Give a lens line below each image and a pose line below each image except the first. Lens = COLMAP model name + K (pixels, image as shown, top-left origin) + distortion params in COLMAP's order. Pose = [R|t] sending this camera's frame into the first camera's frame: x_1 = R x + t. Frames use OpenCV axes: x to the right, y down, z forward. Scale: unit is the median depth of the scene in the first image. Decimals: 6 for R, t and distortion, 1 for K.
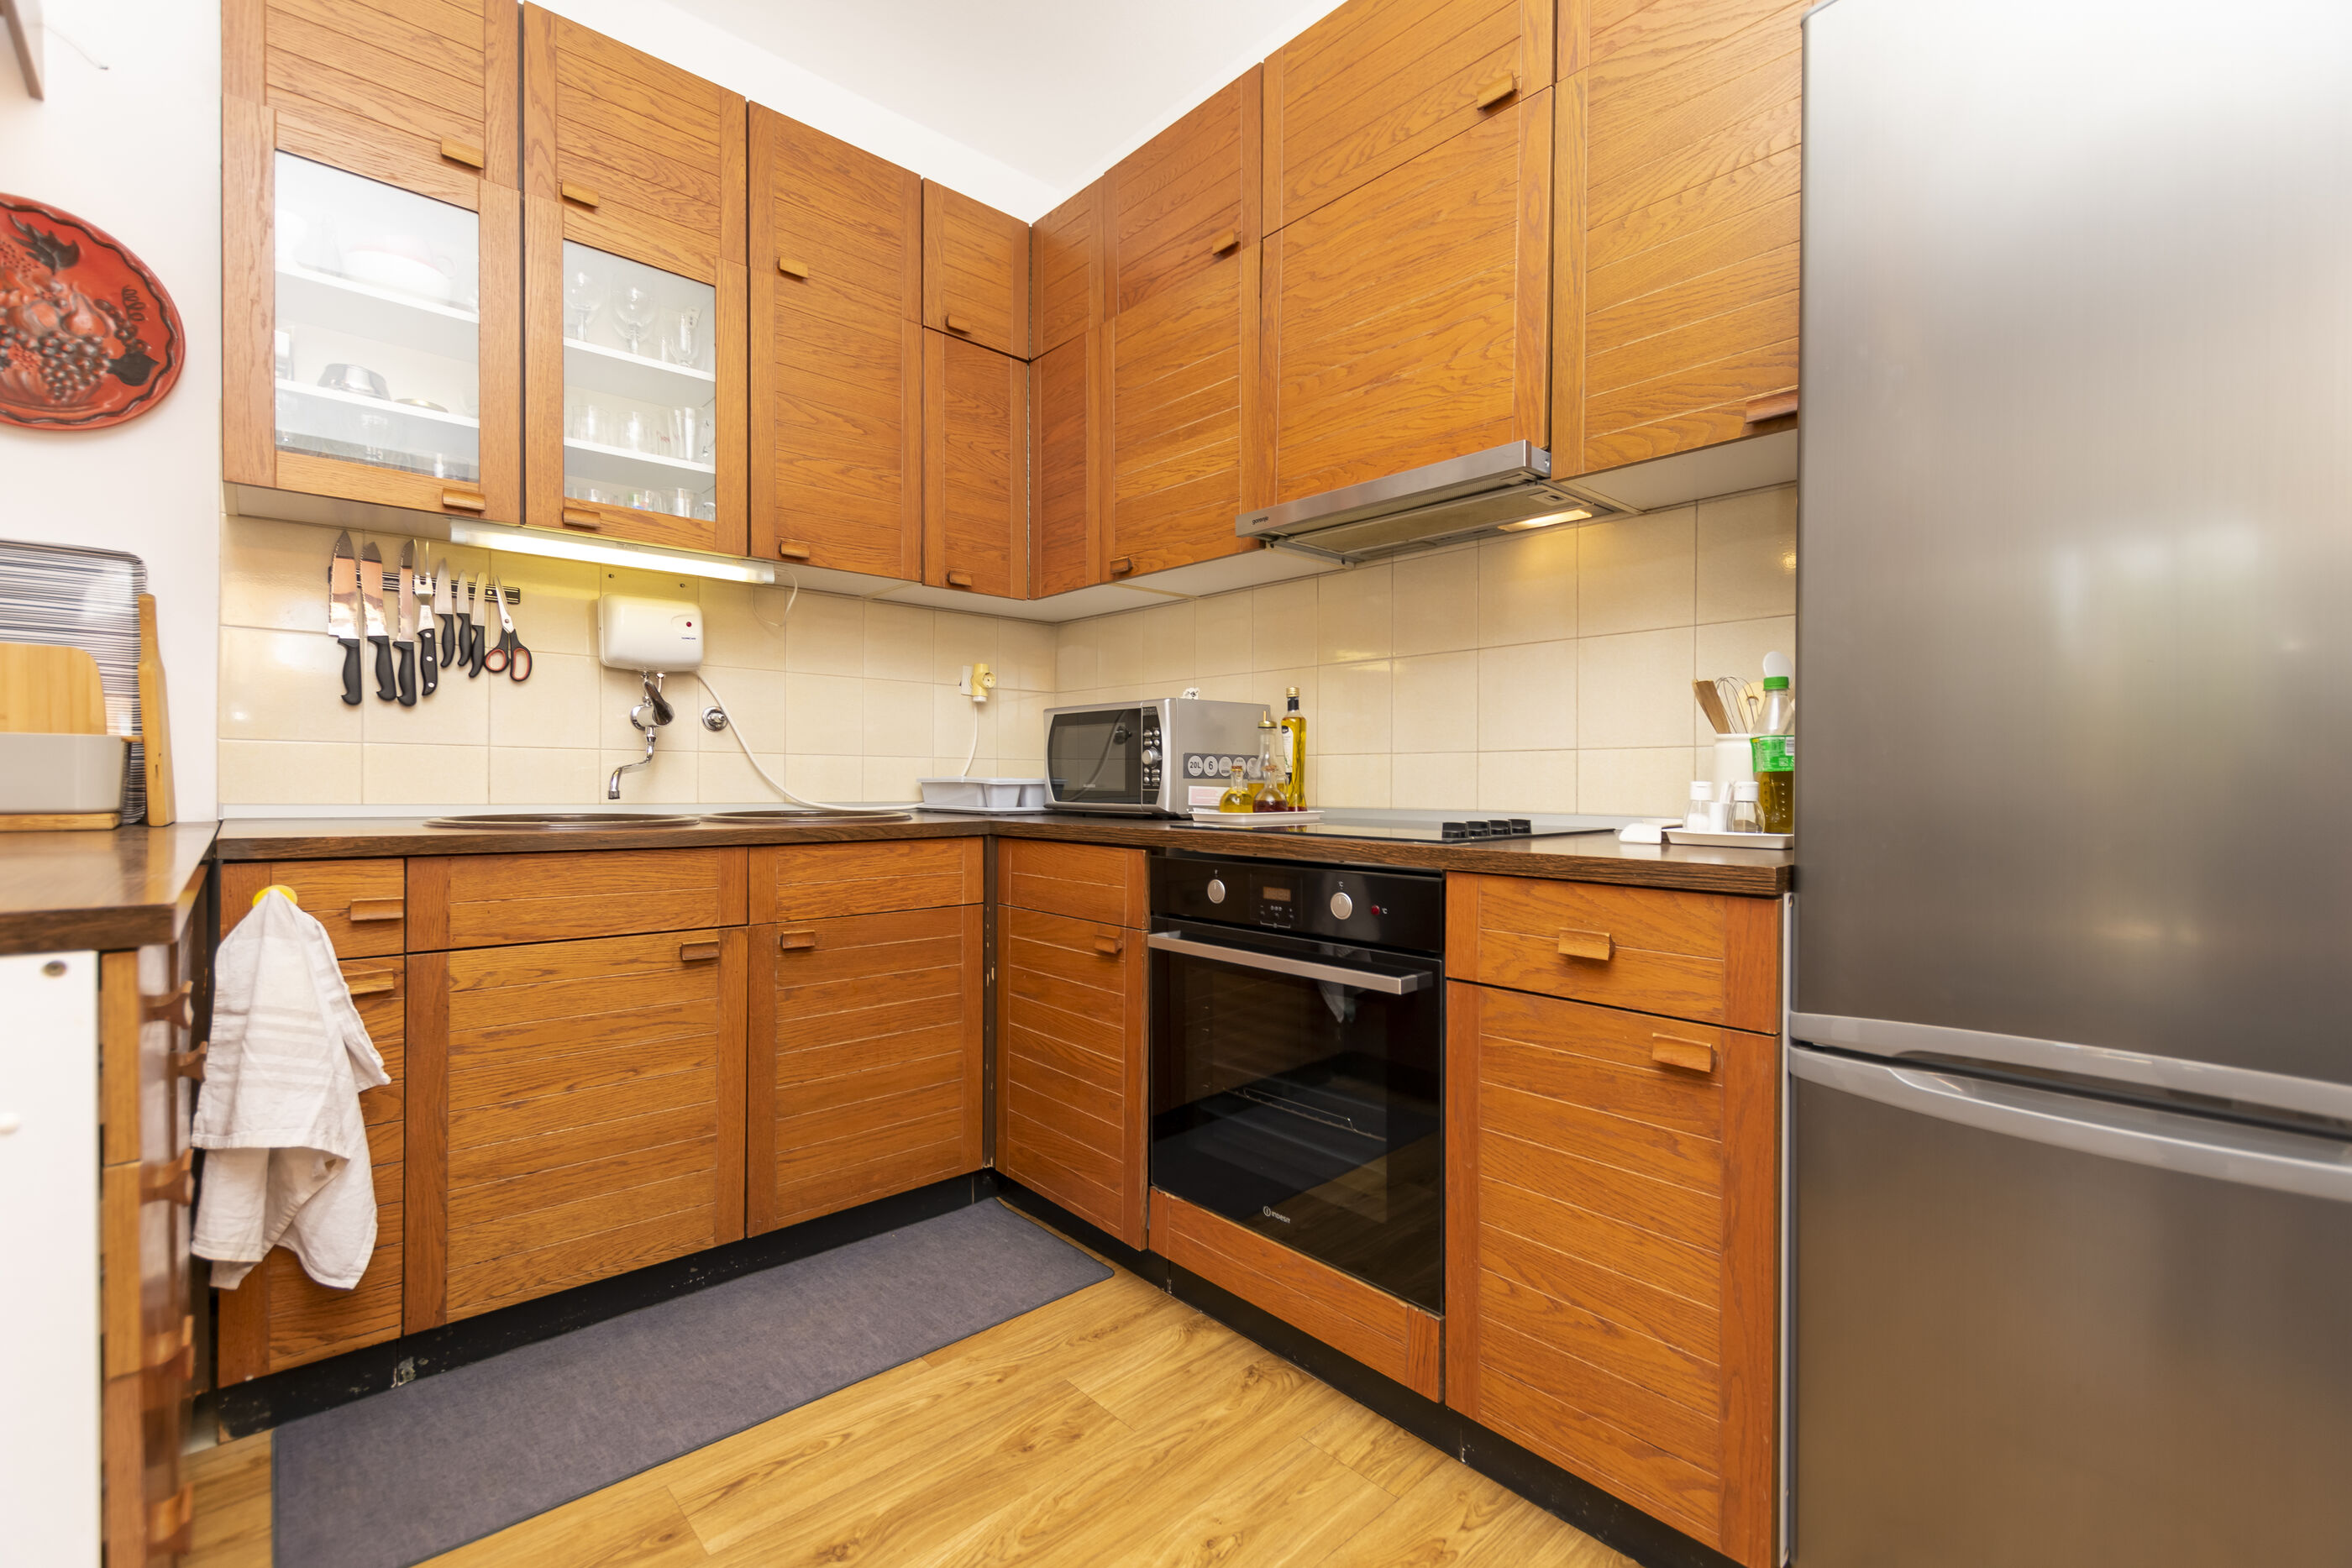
lens RADIAL K [[1018.8, 0, 1178.7], [0, 1018.8, 778.7], [0, 0, 1]] dist [0.001152, -0.000593]
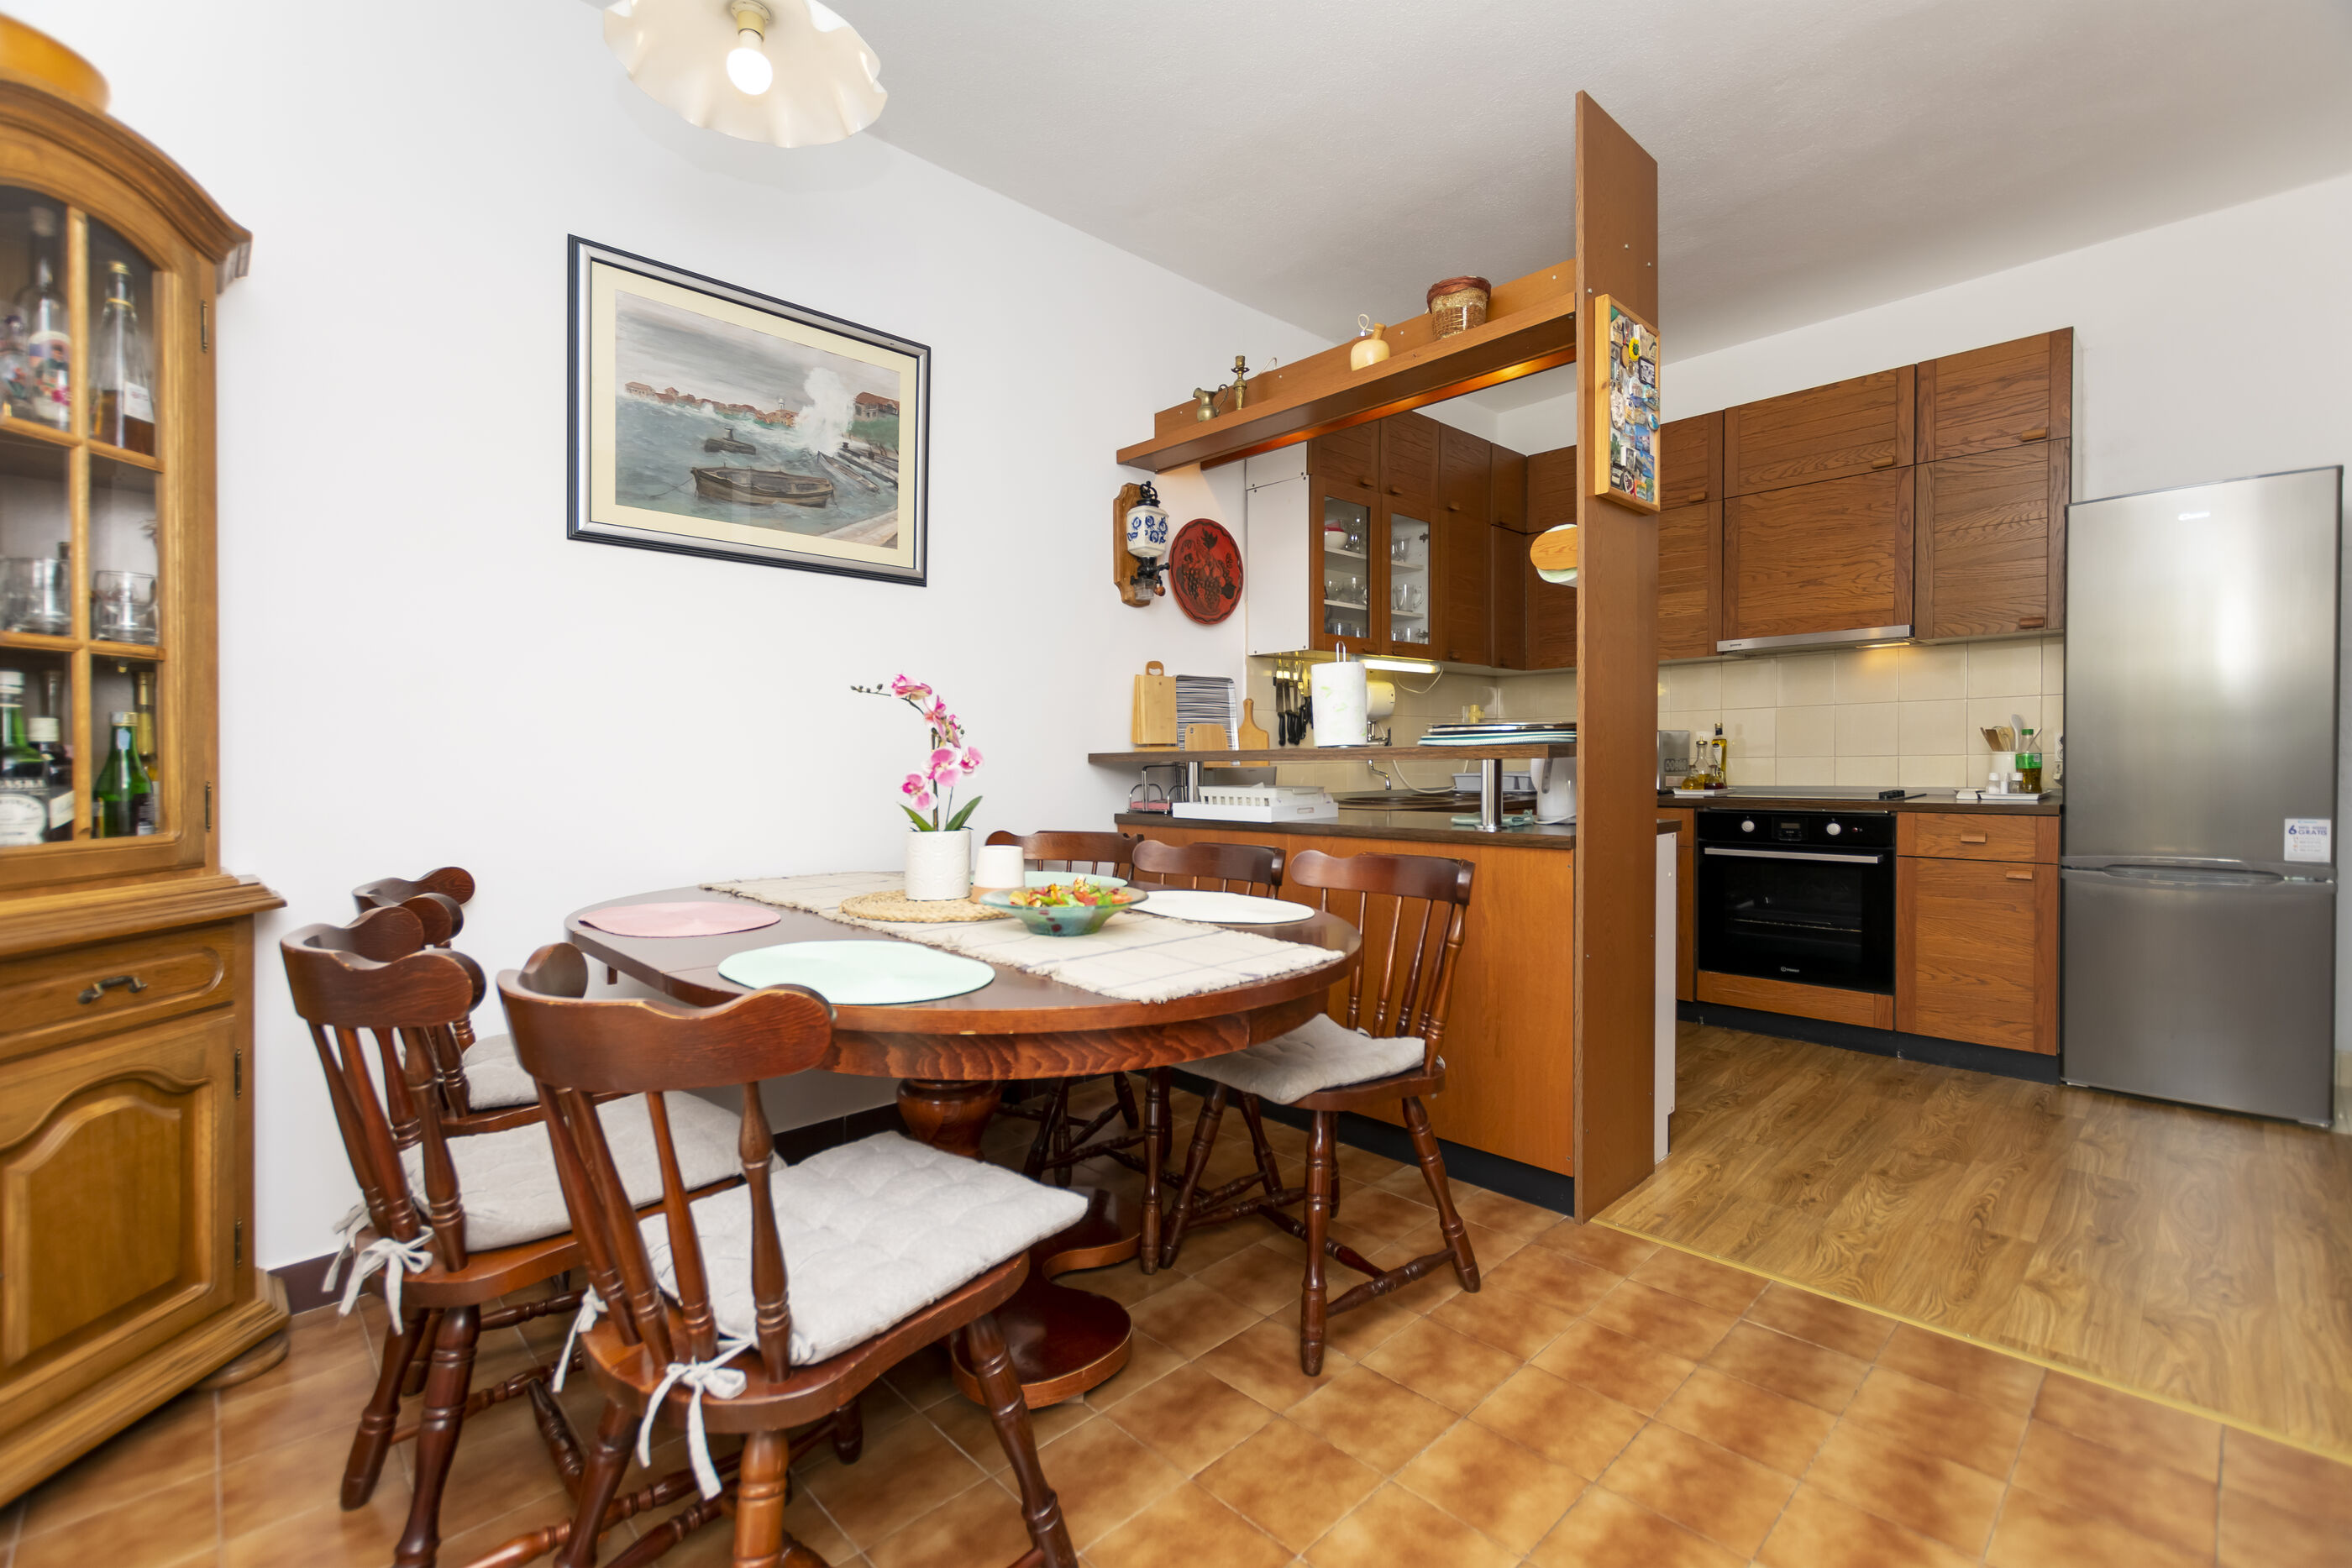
lens RADIAL K [[1018.8, 0, 1168.2], [0, 1018.8, 773.9], [0, 0, 1]] dist [0.001152, -0.000593]
pose [[0.999497, -0.023480, 0.021321, -1.380515], [0.023080, 0.999556, 0.018828, -0.077929], [-0.021753, -0.018327, 0.999595, -1.262945]]
